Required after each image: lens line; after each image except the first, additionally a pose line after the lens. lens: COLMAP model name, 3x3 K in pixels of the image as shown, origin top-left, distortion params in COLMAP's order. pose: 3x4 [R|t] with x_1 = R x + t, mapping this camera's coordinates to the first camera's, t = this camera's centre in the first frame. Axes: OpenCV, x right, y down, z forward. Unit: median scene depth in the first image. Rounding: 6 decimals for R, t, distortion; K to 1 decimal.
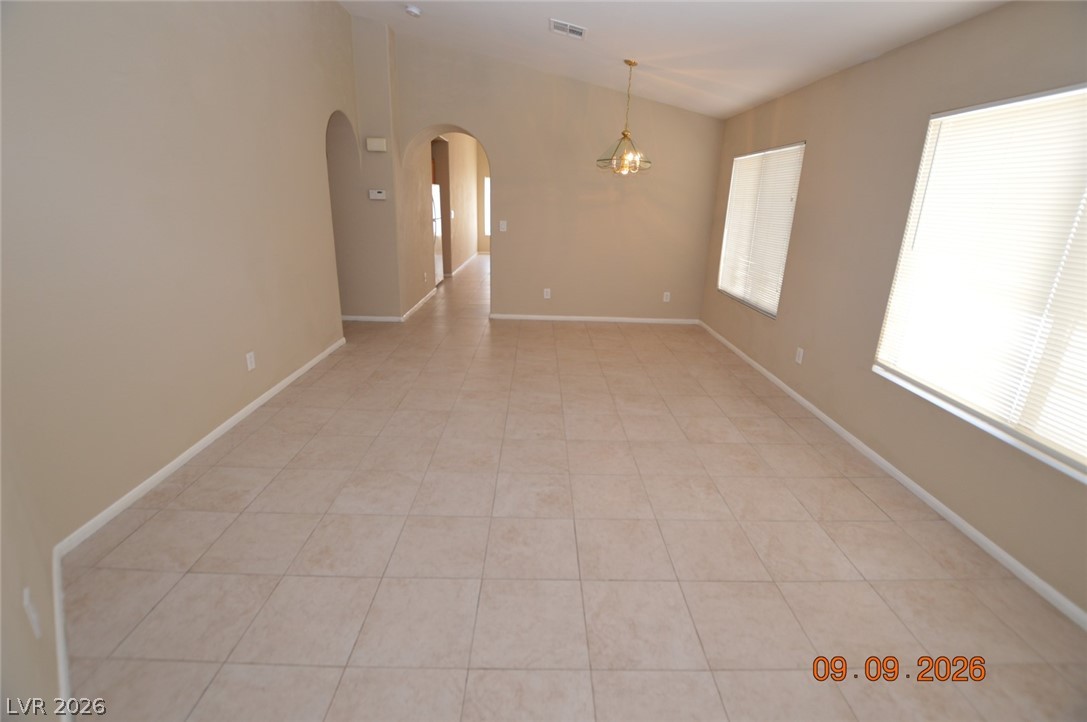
lens RADIAL K [[492.0, 0, 542.2], [0, 492.0, 362.1], [0, 0, 1]] dist [-0.028301, 0.002107]
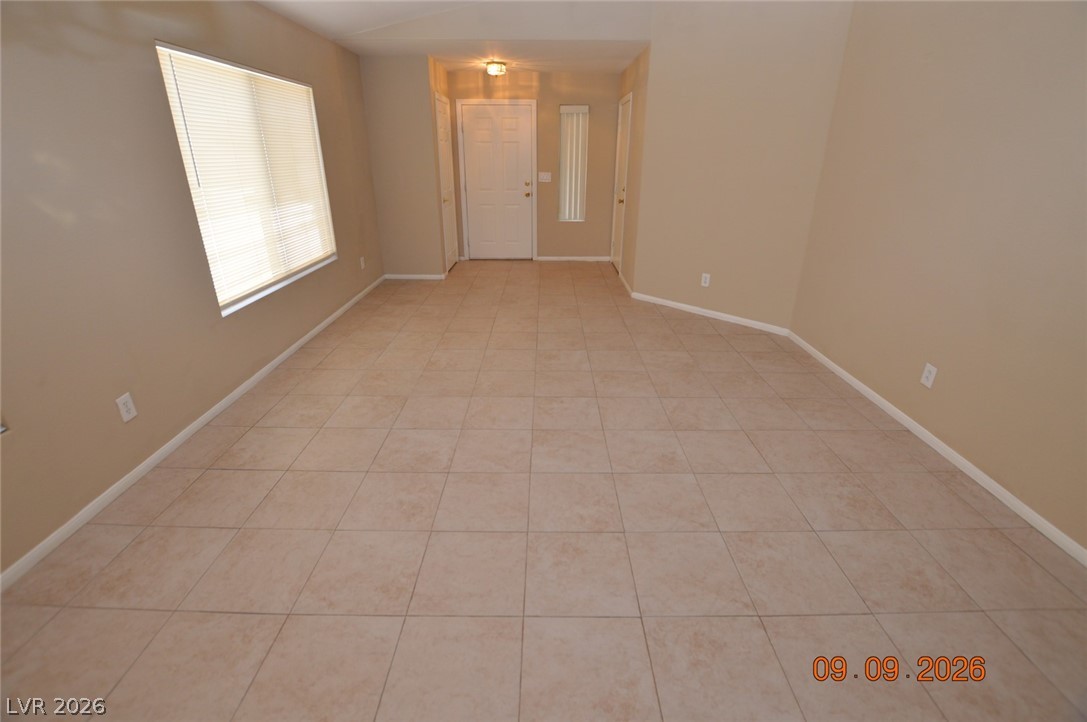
lens RADIAL K [[492.0, 0, 541.0], [0, 492.0, 357.6], [0, 0, 1]] dist [-0.028301, 0.002107]
pose [[-0.999199, -0.039959, -0.001942, 0.038872], [-0.031406, 0.753418, 0.656792, -0.557597], [-0.024782, 0.656327, -0.754069, 1.697456]]
